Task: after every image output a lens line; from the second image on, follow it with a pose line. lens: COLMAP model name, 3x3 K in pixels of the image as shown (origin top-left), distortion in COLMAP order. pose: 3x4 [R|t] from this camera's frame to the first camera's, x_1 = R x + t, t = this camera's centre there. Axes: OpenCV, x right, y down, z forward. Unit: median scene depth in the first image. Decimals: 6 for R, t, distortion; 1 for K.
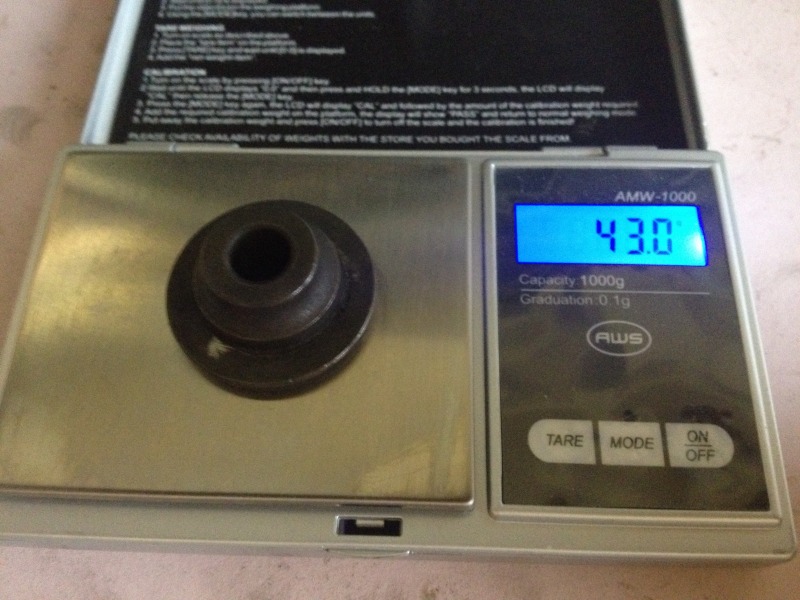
lens RADIAL K [[807.9, 0, 398.3], [0, 807.9, 304.6], [0, 0, 1]] dist [0.236812, -0.737947]
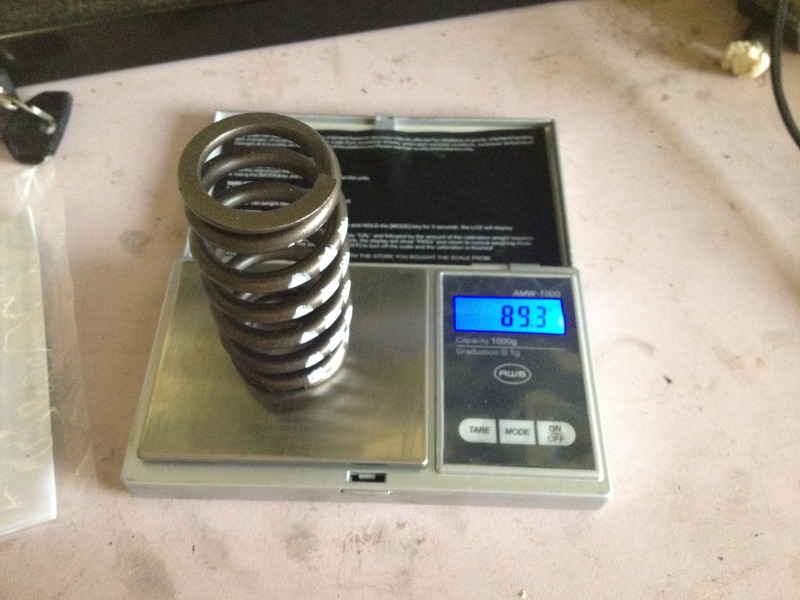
lens RADIAL K [[806.6, 0, 400.0], [0, 806.6, 300.0], [0, 0, 1]] dist [0.230285, -0.570387]
pose [[0.999298, 0.014677, 0.034458, -0.022015], [-0.009900, 0.990808, -0.134912, 0.094165], [-0.036122, 0.134476, 0.990258, -0.552527]]
